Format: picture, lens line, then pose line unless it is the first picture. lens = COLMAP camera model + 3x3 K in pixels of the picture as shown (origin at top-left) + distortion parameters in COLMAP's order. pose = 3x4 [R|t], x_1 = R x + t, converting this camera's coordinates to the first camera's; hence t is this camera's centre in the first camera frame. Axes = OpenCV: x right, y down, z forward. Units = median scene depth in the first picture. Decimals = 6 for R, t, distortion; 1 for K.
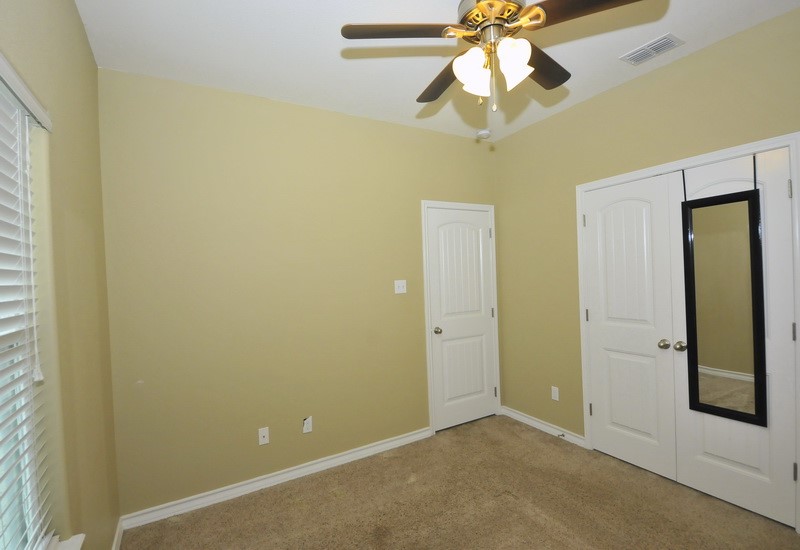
lens RADIAL K [[378.8, 0, 397.6], [0, 378.8, 275.8], [0, 0, 1]] dist [-0.000694, -0.001491]
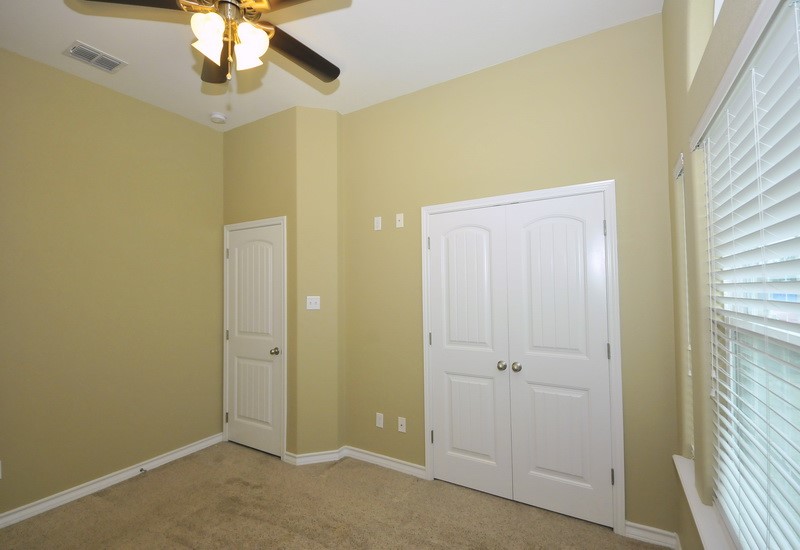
lens RADIAL K [[406.5, 0, 399.5], [0, 406.5, 278.7], [0, 0, 1]] dist [0.027805, 0.000124]
pose [[0.891821, 0.041779, 0.450455, -0.055949], [-0.021957, 0.998550, -0.049143, 0.001796], [-0.451855, 0.033937, 0.891446, 0.096776]]
